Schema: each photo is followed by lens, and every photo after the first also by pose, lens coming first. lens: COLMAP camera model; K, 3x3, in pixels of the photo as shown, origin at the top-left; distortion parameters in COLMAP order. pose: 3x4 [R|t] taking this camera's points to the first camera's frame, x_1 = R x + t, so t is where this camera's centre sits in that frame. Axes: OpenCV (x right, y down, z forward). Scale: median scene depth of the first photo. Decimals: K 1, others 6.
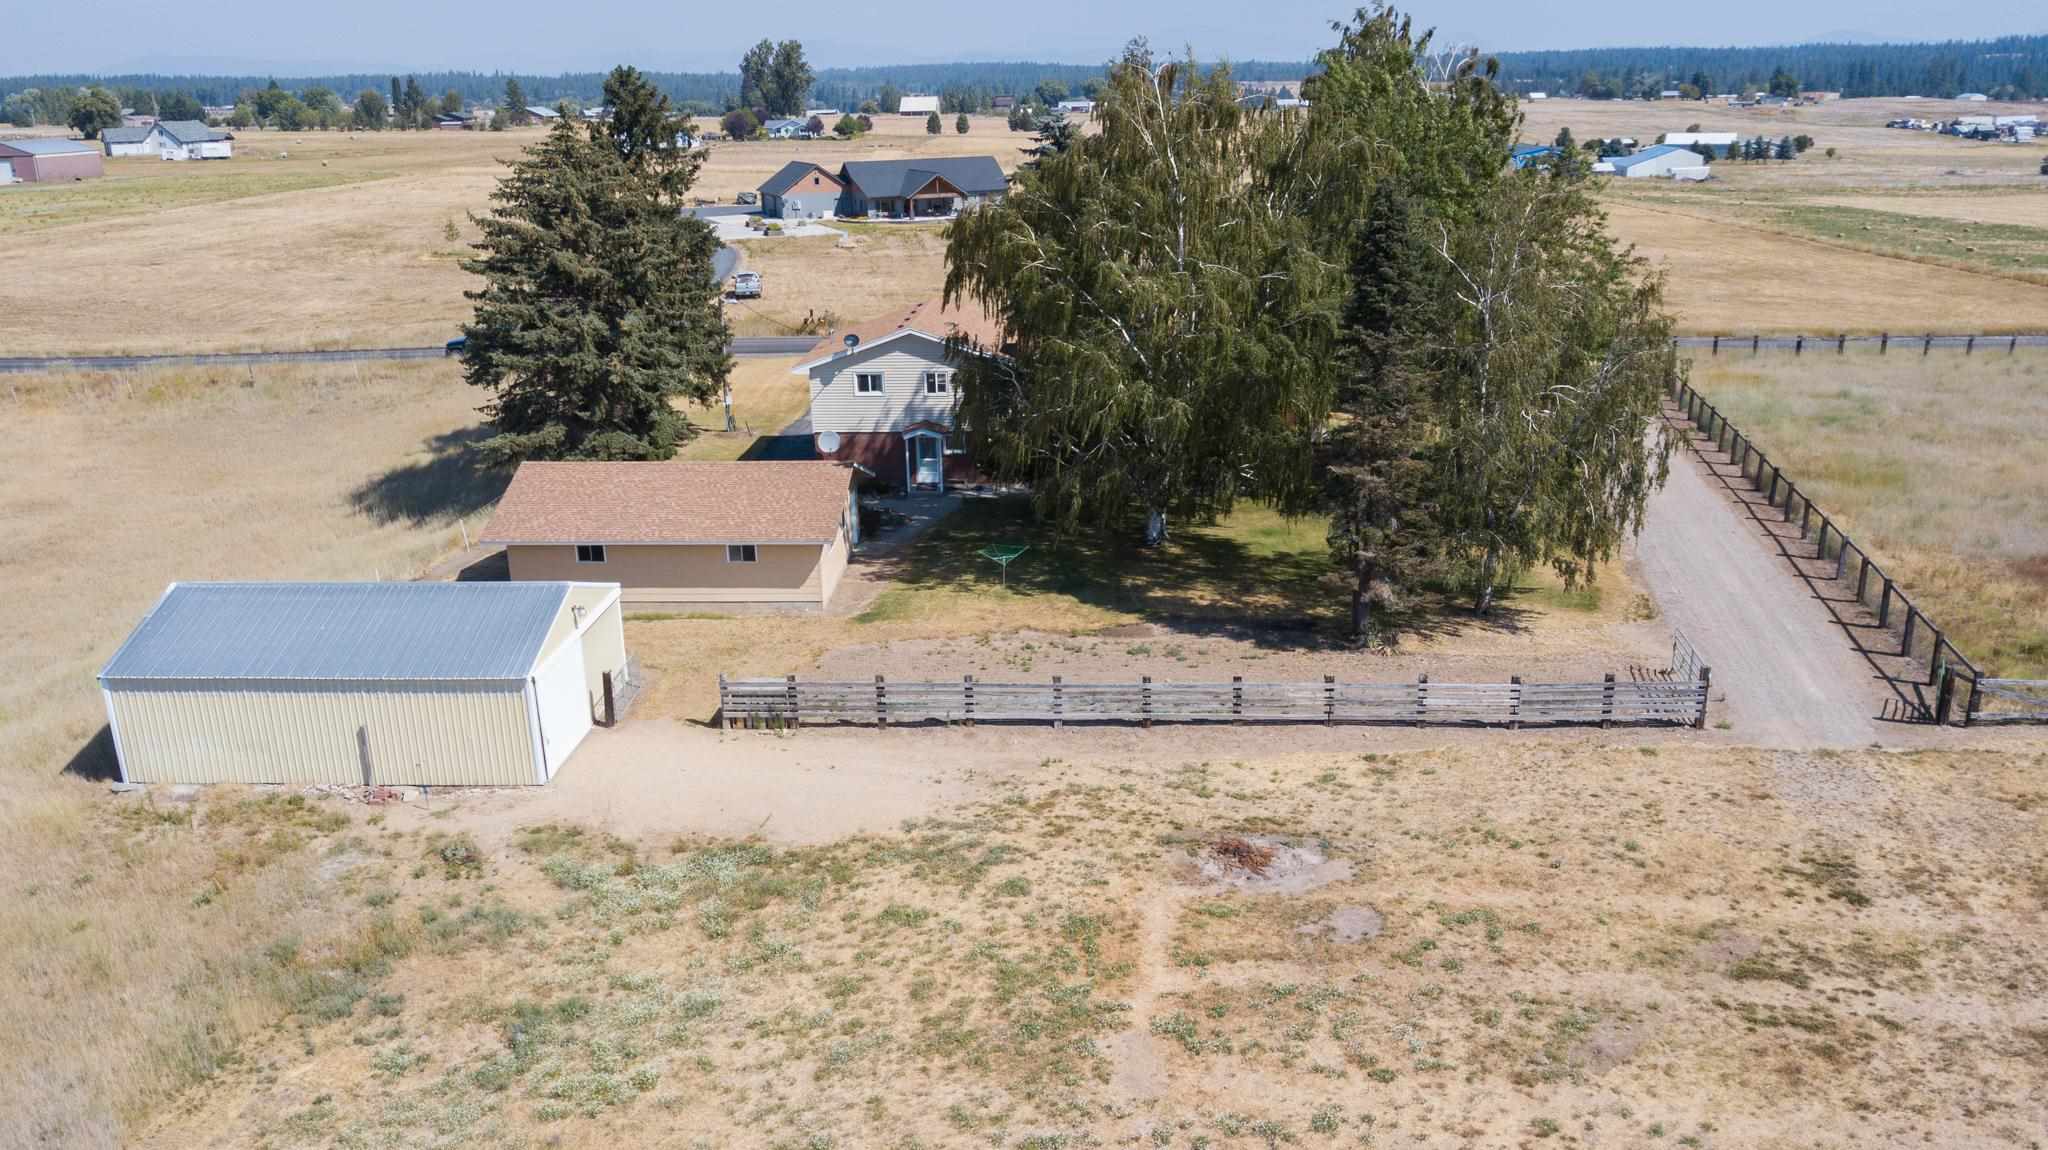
lens RADIAL K [[1617.3, 0, 1015.1], [0, 1617.3, 606.1], [0, 0, 1]] dist [0.001809, 0.004853]
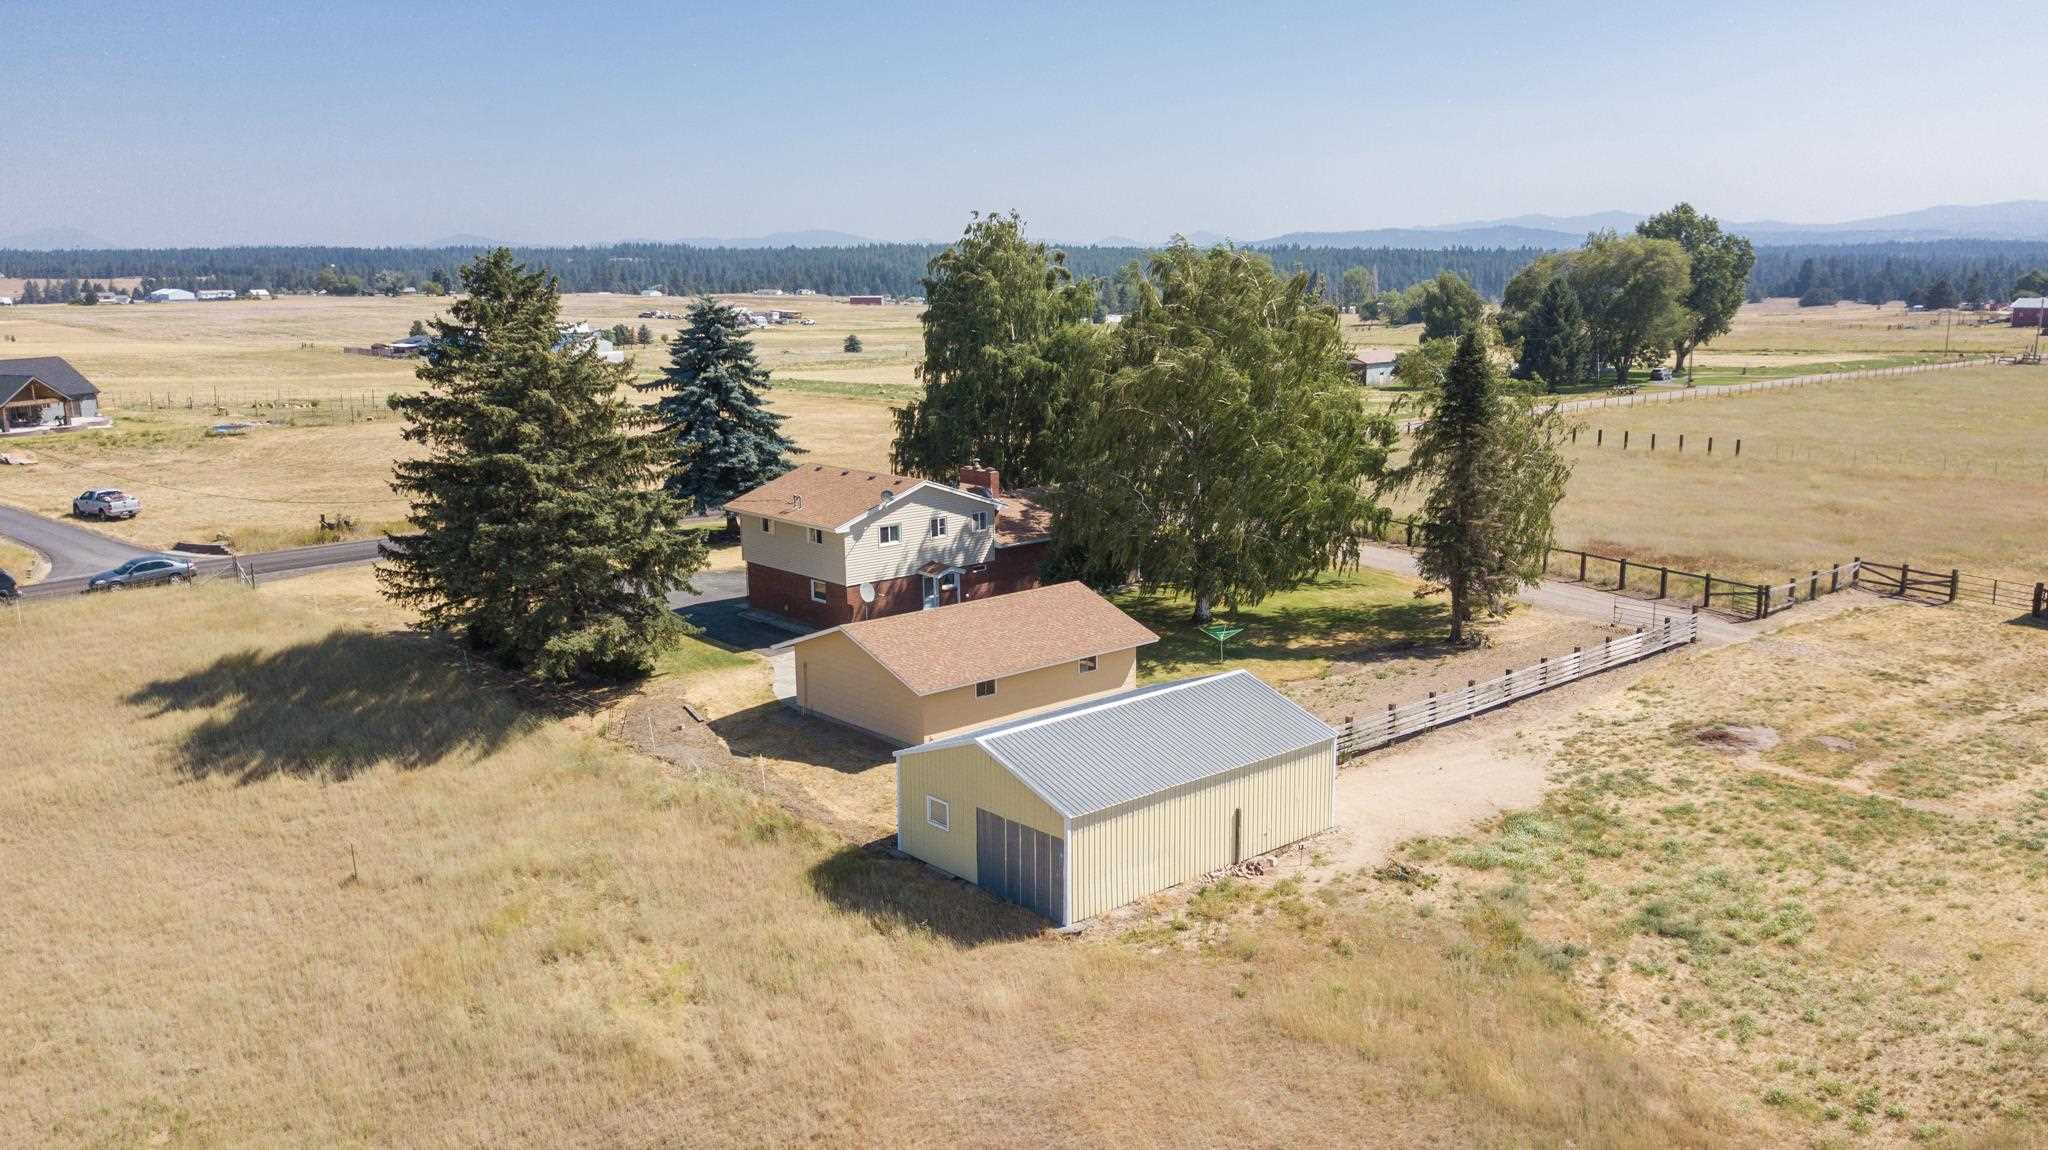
lens RADIAL K [[1618.8, 0, 1025.3], [0, 1618.8, 532.9], [0, 0, 1]] dist [-0.002418, -0.001183]
pose [[0.719366, -0.107749, 0.686223, -0.777151], [0.214375, 0.974111, -0.071776, -0.040195], [-0.660723, 0.198742, 0.723841, 0.143623]]
